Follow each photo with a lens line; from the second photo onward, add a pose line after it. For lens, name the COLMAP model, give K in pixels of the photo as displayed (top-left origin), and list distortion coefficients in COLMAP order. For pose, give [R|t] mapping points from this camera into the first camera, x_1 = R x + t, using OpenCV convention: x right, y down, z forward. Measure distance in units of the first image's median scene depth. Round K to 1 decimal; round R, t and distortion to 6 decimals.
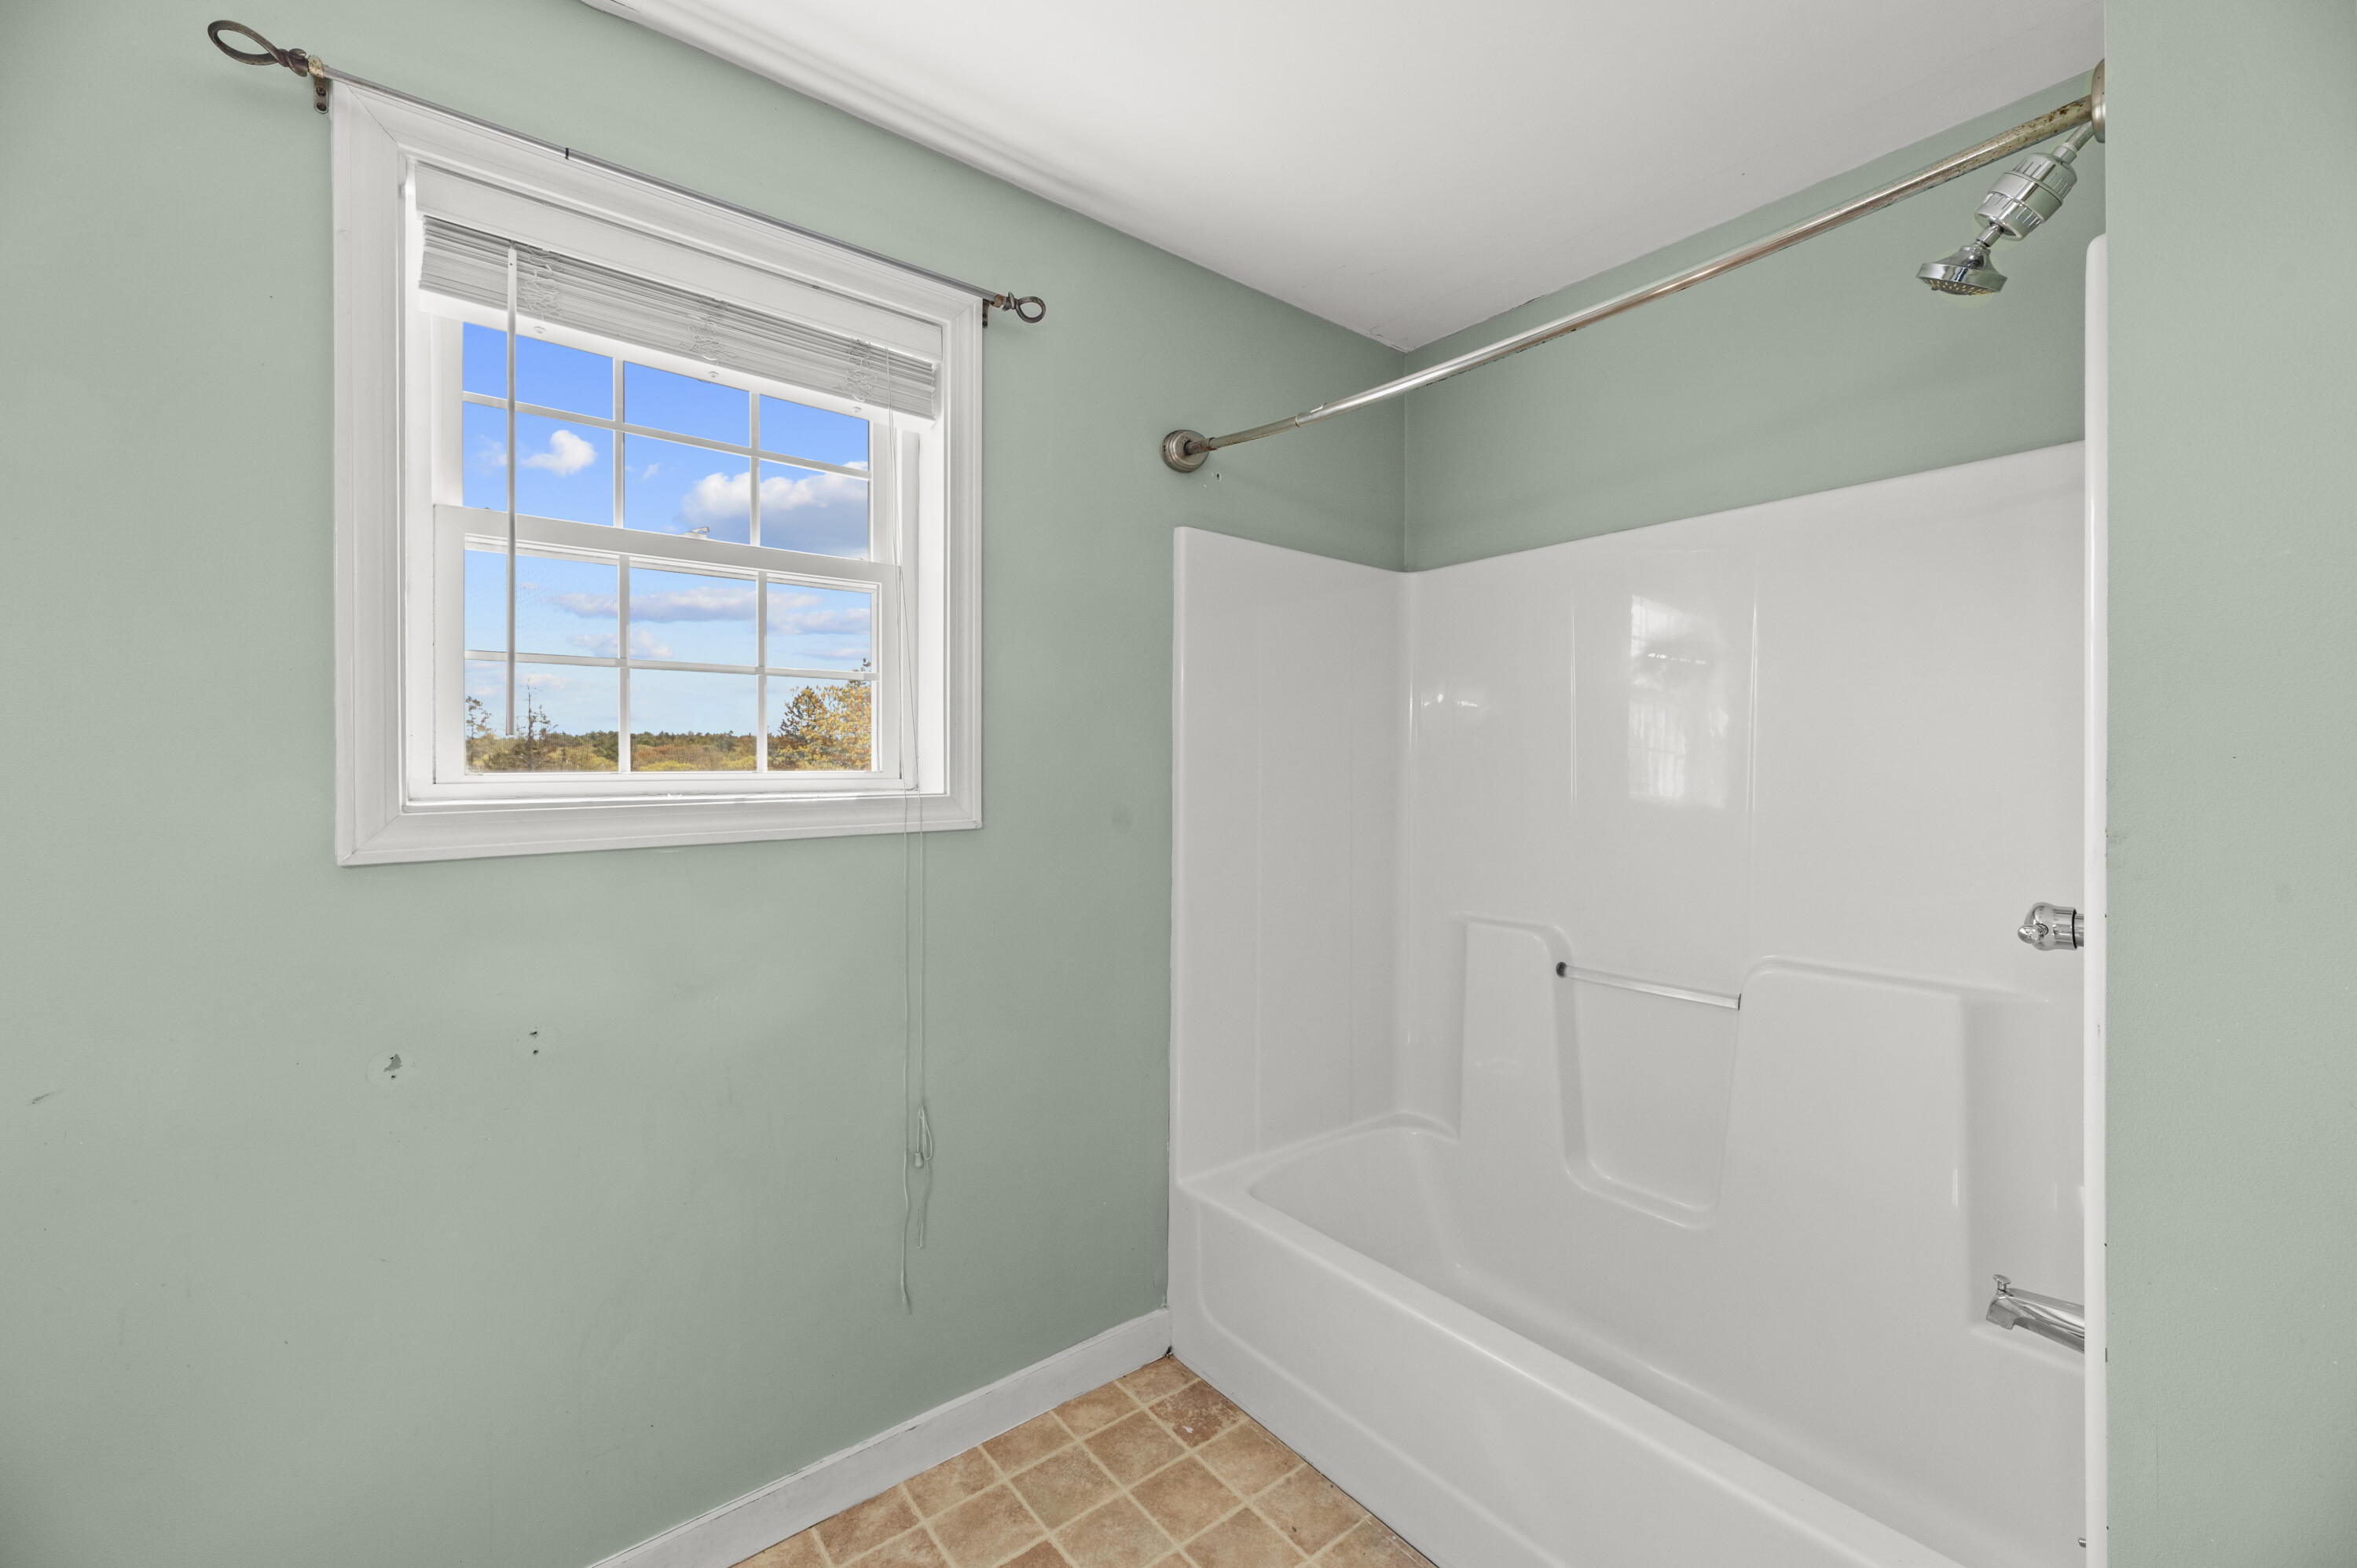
lens RADIAL K [[966.6, 0, 1188.6], [0, 966.6, 761.5], [0, 0, 1]] dist [0.002563, -0.000148]
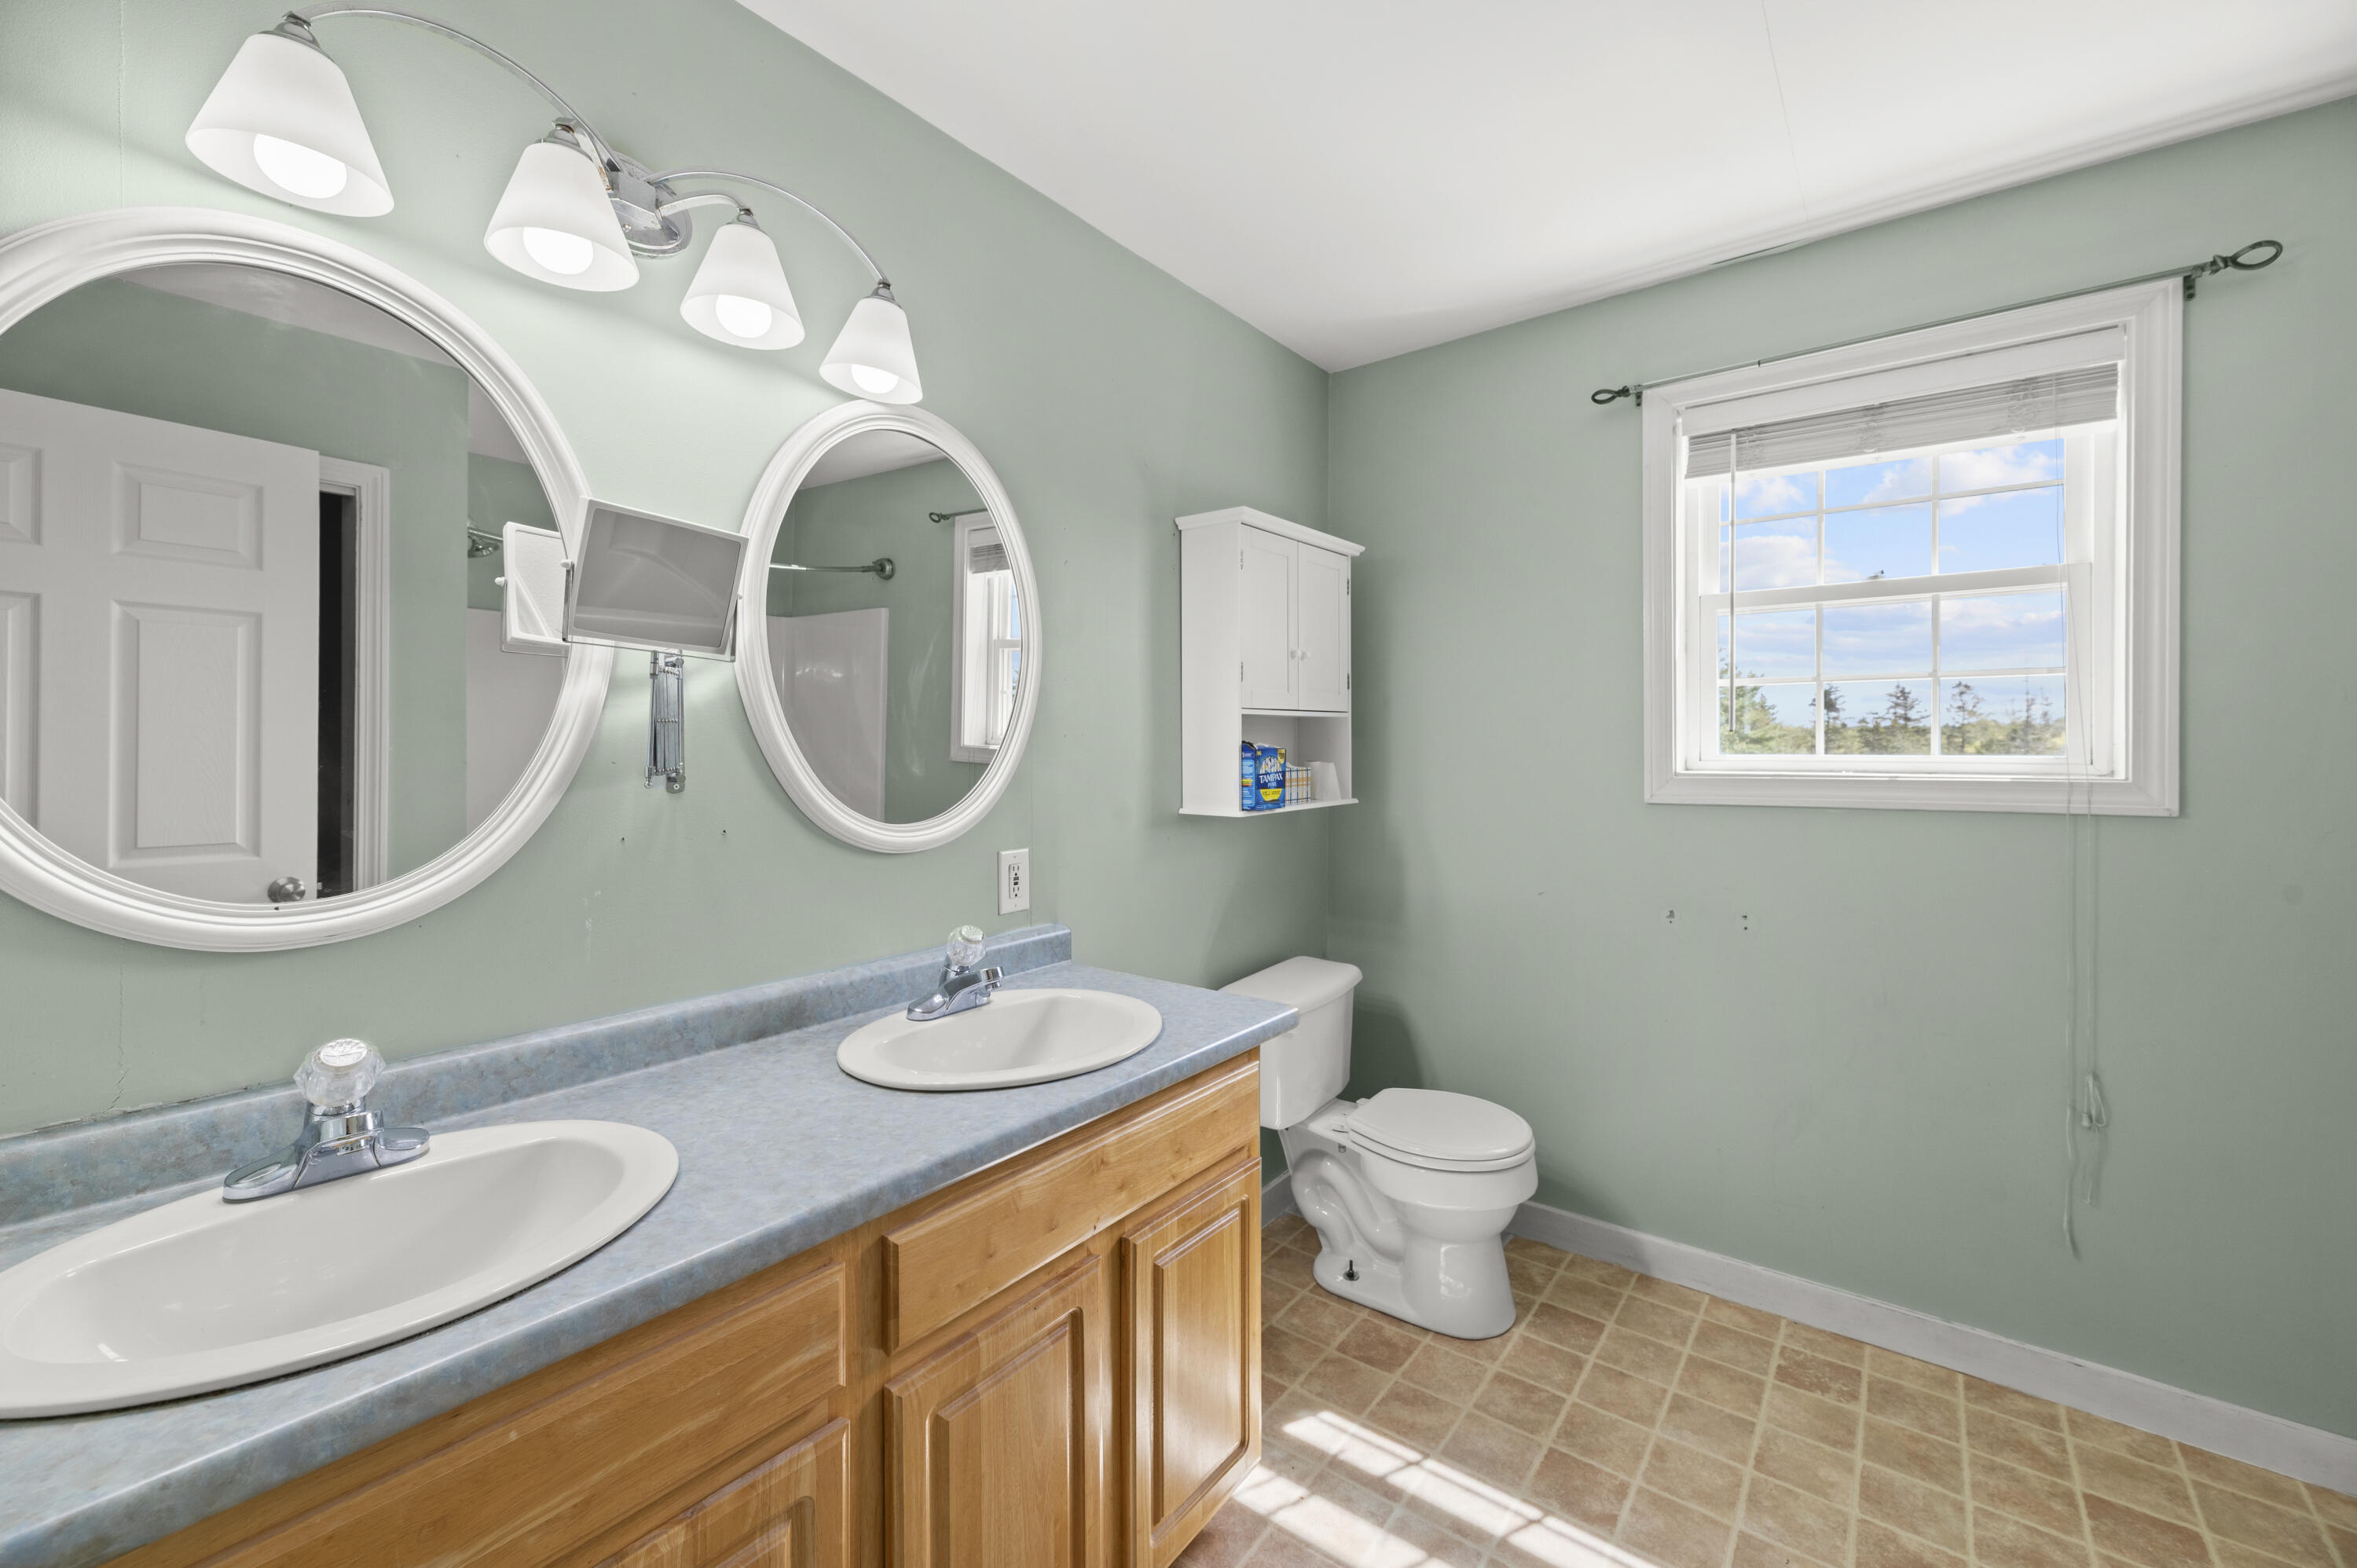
lens RADIAL K [[966.6, 0, 1220.7], [0, 966.6, 744.0], [0, 0, 1]] dist [0.002563, -0.000148]
pose [[0.271407, -0.002894, -0.962460, 0.498860], [-0.000196, 0.999995, -0.003062, -0.000746], [0.962465, 0.001019, 0.271405, -0.216222]]
